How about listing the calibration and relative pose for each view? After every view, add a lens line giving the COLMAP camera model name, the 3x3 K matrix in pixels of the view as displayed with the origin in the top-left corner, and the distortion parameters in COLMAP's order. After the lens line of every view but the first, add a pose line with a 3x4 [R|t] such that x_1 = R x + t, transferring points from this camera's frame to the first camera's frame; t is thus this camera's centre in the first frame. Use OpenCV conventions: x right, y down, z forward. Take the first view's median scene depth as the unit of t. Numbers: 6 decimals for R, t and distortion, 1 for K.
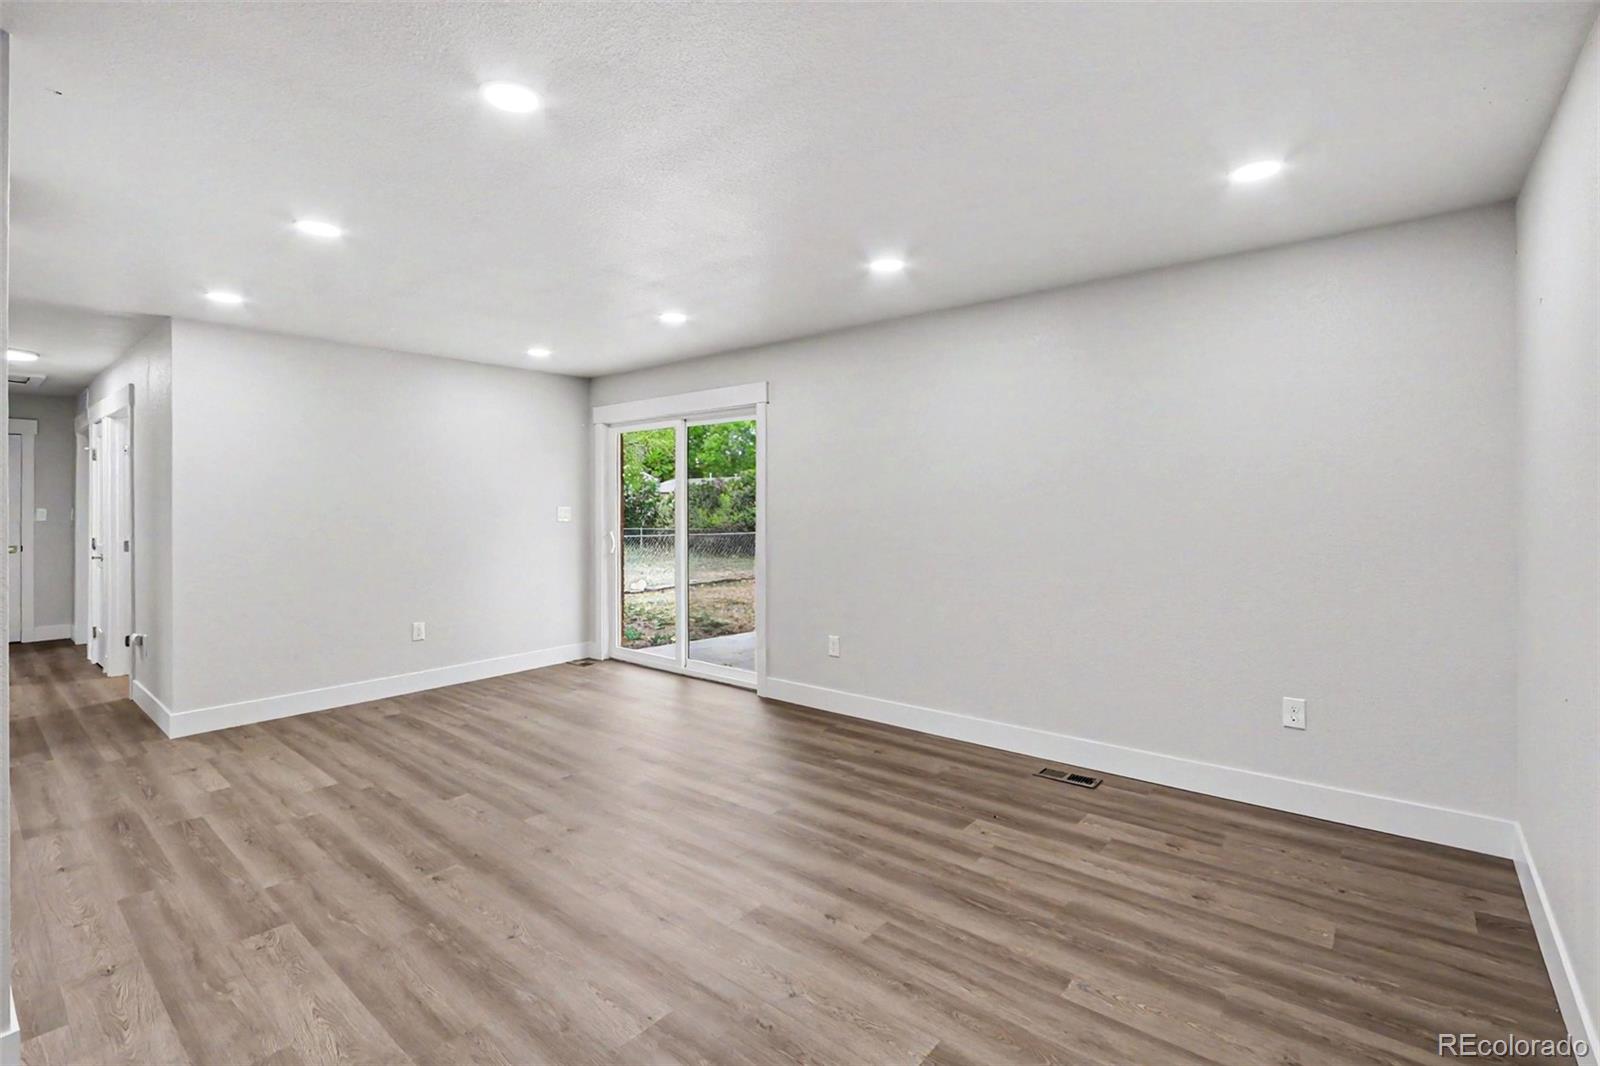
lens RADIAL K [[731.5, 0, 774.2], [0, 731.5, 510.4], [0, 0, 1]] dist [-0.014045, 0.000737]
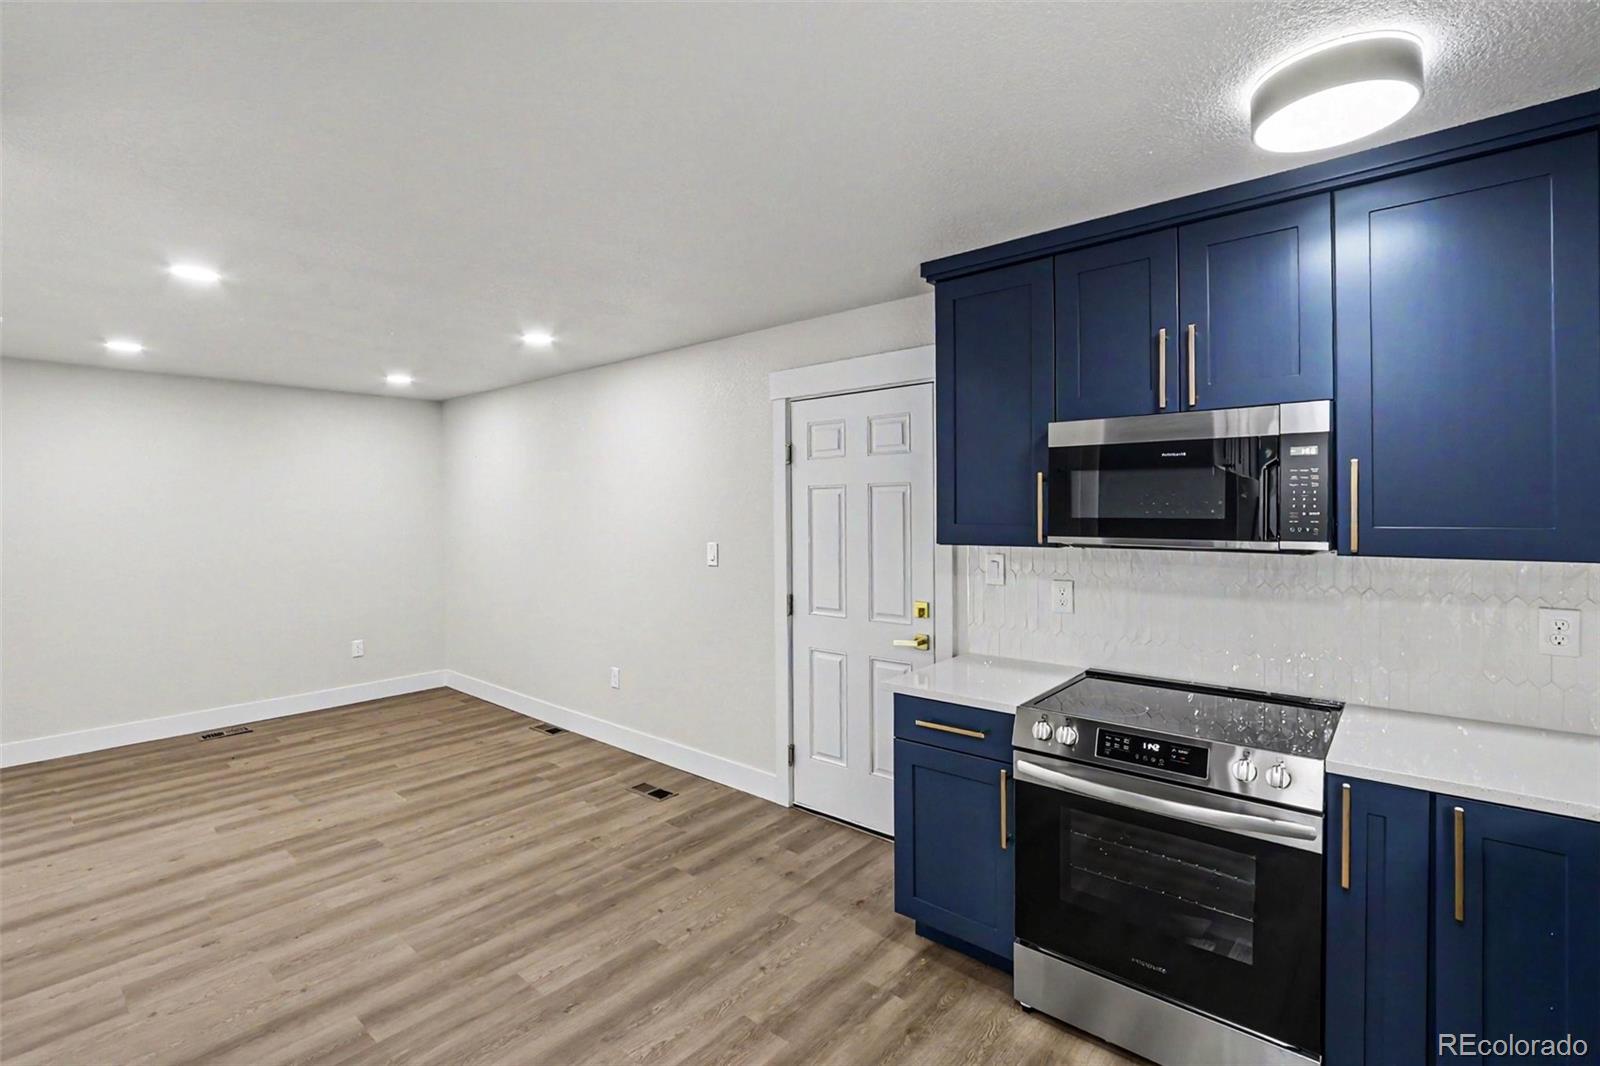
lens RADIAL K [[731.5, 0, 798.7], [0, 731.5, 518.0], [0, 0, 1]] dist [-0.014045, 0.000737]
pose [[-0.002952, -0.004821, 0.999984, -1.250623], [0.013053, 0.999903, 0.004859, -0.050435], [-0.999910, 0.013067, -0.002889, -0.131910]]
